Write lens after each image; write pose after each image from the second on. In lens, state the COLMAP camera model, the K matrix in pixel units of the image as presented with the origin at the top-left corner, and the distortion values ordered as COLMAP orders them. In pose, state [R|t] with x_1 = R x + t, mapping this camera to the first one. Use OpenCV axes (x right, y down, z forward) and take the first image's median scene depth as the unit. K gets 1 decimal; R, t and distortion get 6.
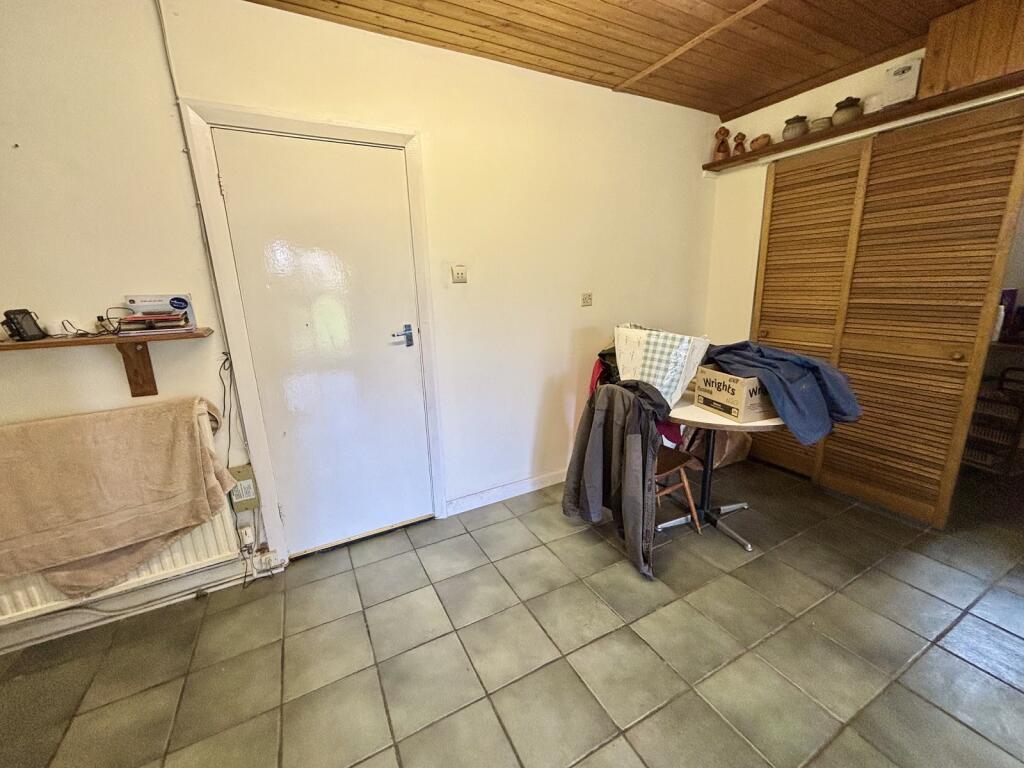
lens RADIAL K [[414.0, 0, 511.9], [0, 414.0, 384.4], [0, 0, 1]] dist [0.002467, -0.000732]
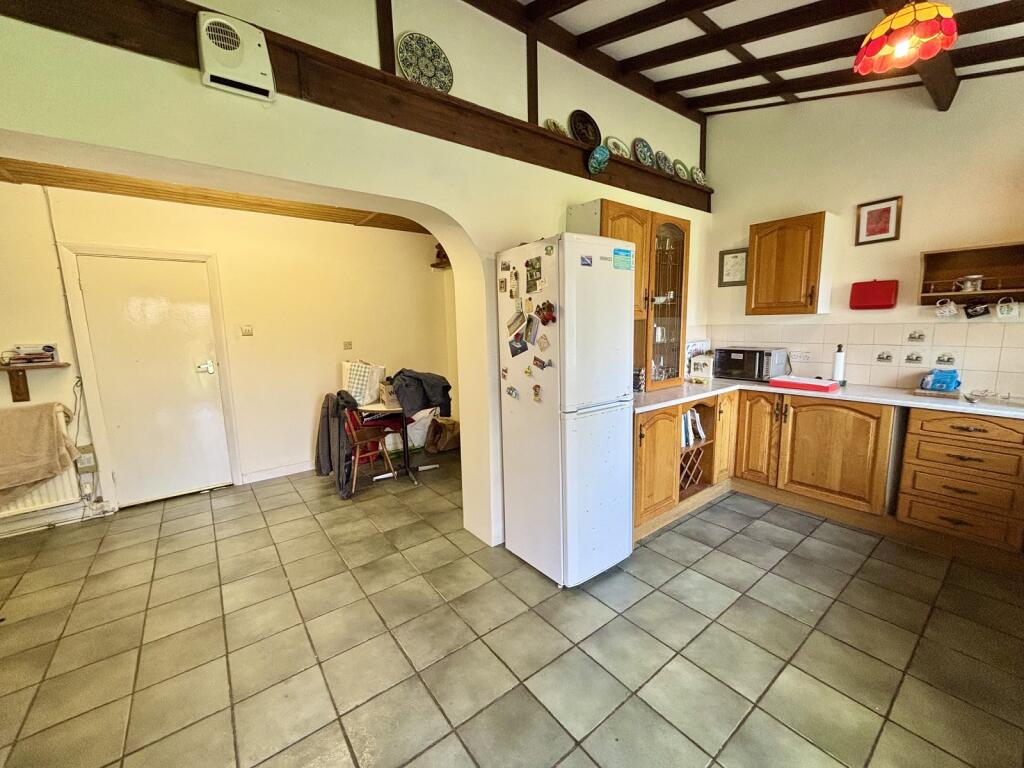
lens RADIAL K [[414.0, 0, 514.4], [0, 414.0, 383.4], [0, 0, 1]] dist [0.002467, -0.000732]
pose [[0.984957, -0.015471, 0.172106, 0.812919], [0.032412, 0.994847, -0.096063, 0.178639], [-0.169733, 0.100196, 0.980383, -1.014027]]
